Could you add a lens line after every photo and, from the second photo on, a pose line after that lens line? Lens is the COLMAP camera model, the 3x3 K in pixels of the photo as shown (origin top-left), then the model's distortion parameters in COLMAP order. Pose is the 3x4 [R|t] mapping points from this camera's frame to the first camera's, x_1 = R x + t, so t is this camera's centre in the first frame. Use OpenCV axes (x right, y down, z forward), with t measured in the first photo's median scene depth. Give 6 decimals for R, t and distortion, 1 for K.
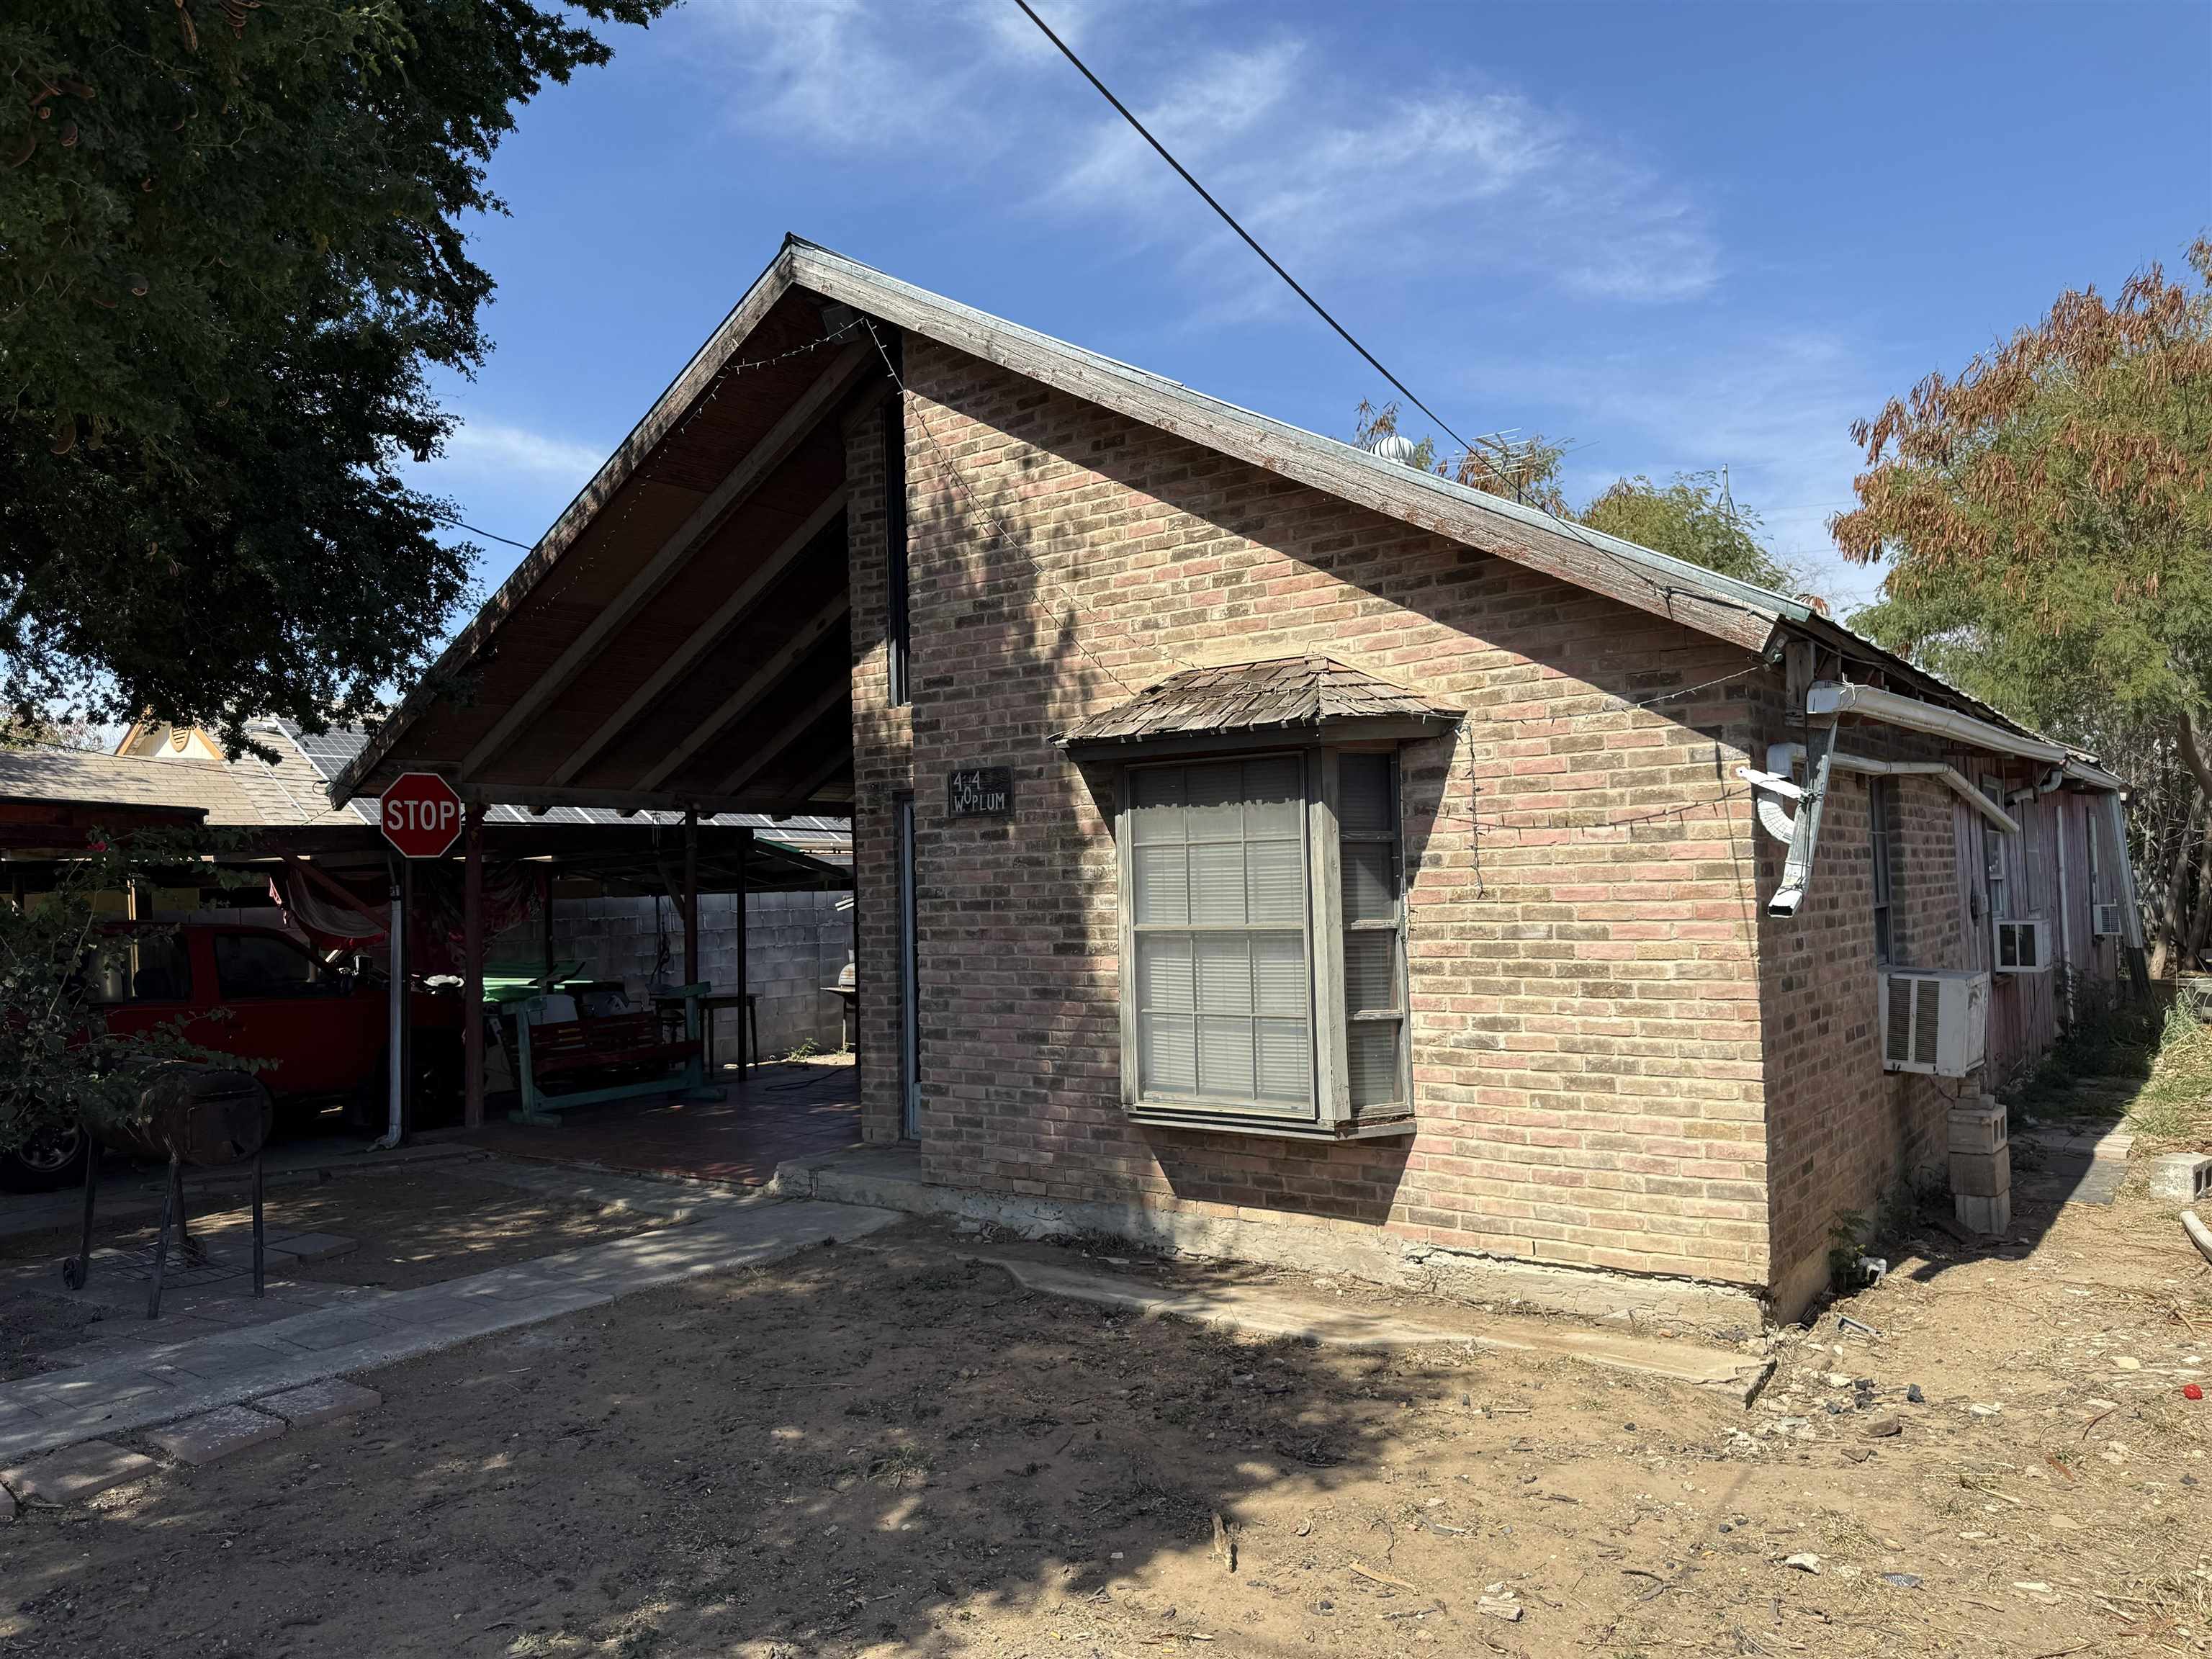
lens RADIAL K [[1561.0, 0, 1106.0], [0, 1561.0, 829.5], [0, 0, 1]] dist [0.099968, -0.144577]
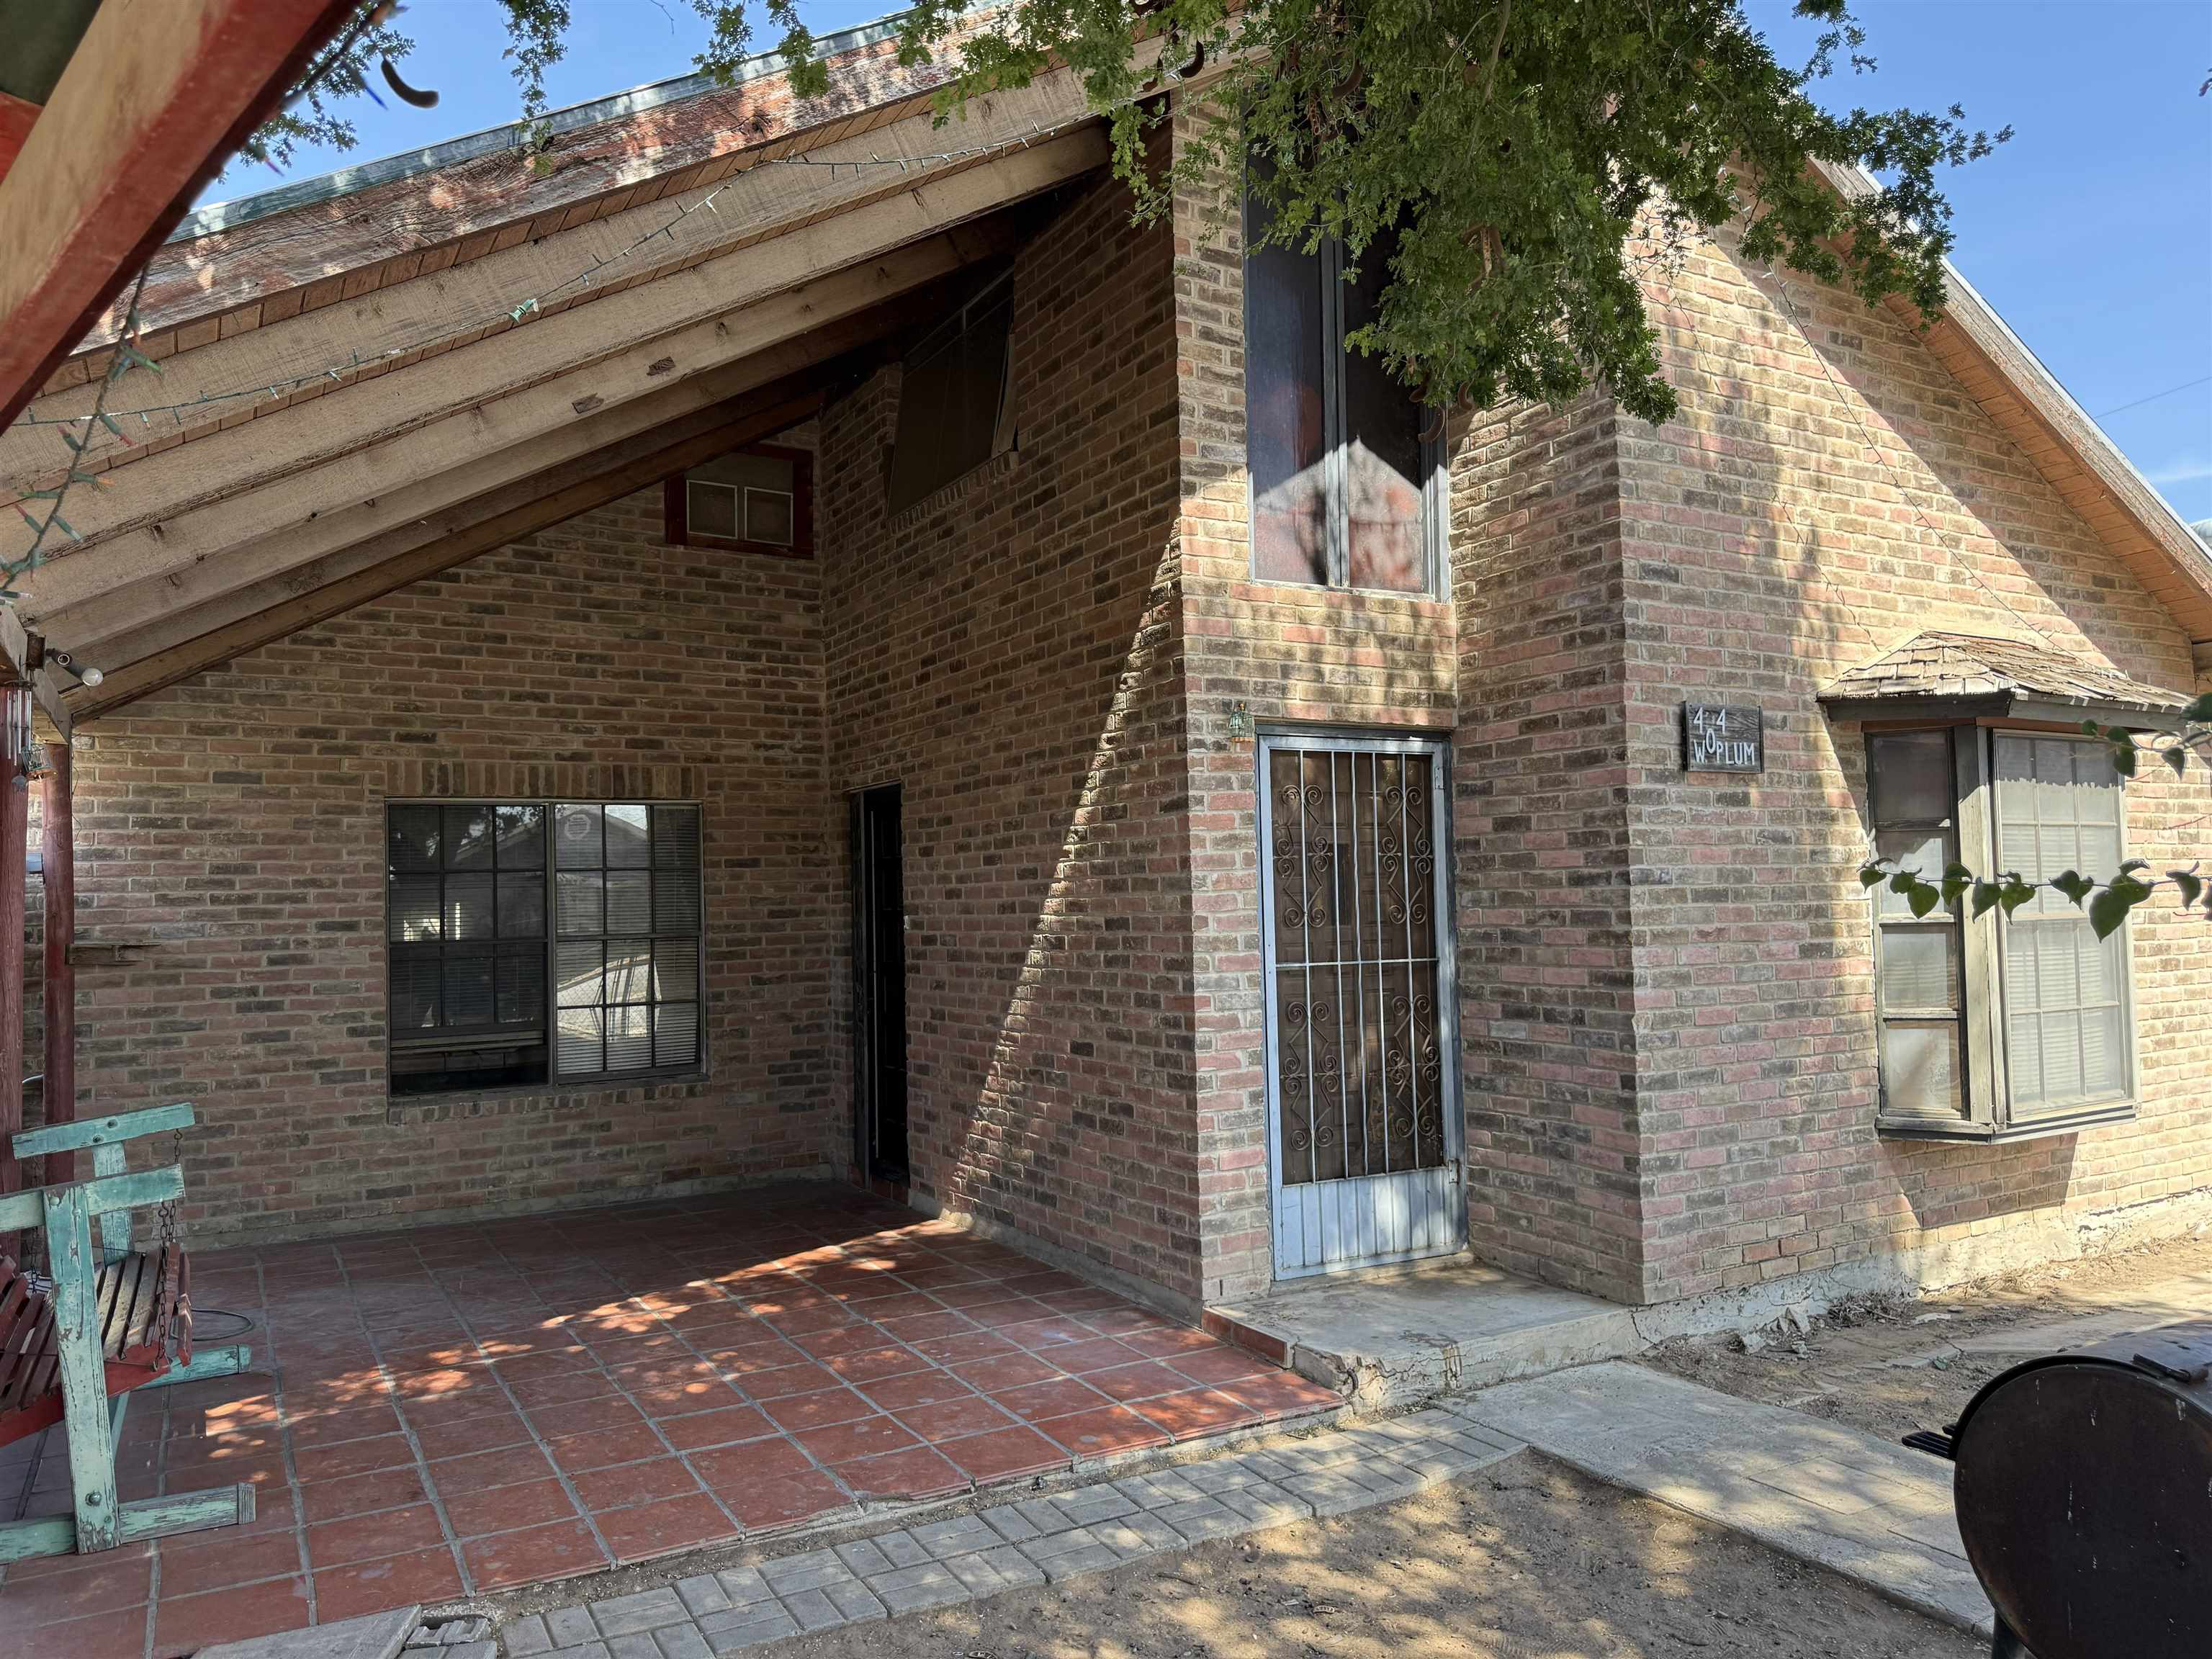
lens RADIAL K [[1536.0, 0, 1047.7], [0, 1536.0, 838.2], [0, 0, 1]] dist [0.078687, -0.141342]
pose [[0.418917, 0.053297, 0.906459, -0.896261], [-0.027731, 0.998561, -0.045896, 0.066508], [-0.907601, -0.005910, 0.419793, 1.021322]]
